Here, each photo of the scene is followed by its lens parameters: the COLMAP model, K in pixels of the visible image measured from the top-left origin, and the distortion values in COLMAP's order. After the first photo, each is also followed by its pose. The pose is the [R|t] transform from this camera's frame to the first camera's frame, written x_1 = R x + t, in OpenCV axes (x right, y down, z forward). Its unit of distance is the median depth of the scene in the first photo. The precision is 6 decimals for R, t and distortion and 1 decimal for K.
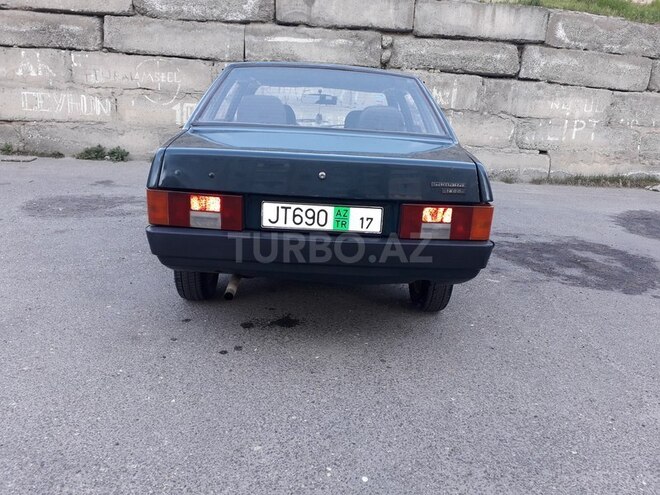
lens RADIAL K [[524.0, 0, 331.5], [0, 524.0, 251.3], [0, 0, 1]] dist [0.031917, -0.044638]
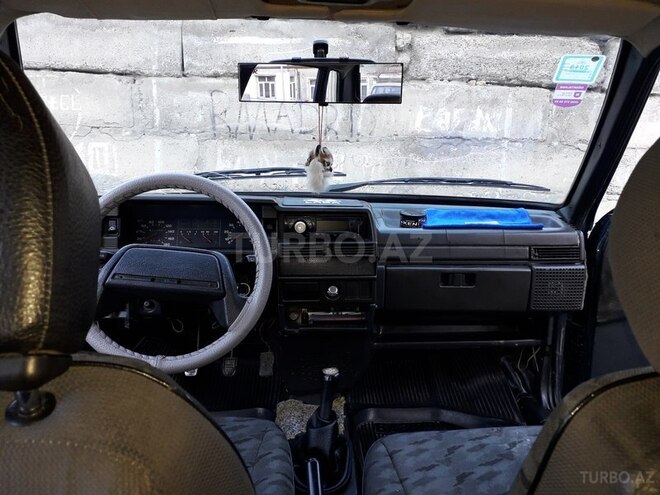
lens RADIAL K [[524.0, 0, 331.5], [0, 524.0, 251.3], [0, 0, 1]] dist [0.031917, -0.044638]
pose [[0.998852, -0.037655, 0.029603, -0.013041], [0.039655, 0.996748, -0.070147, -0.097482], [-0.026865, 0.071241, 0.997097, 0.377820]]
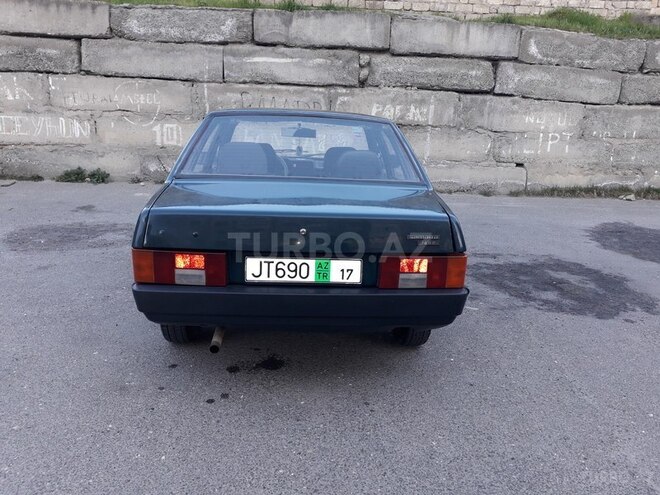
lens RADIAL K [[524.0, 0, 331.5], [0, 524.0, 251.3], [0, 0, 1]] dist [0.031917, -0.044638]
pose [[0.999208, -0.025343, 0.030683, 0.001482], [0.025618, 0.999635, -0.008603, -0.023308], [-0.030454, 0.009382, 0.999492, -0.009377]]
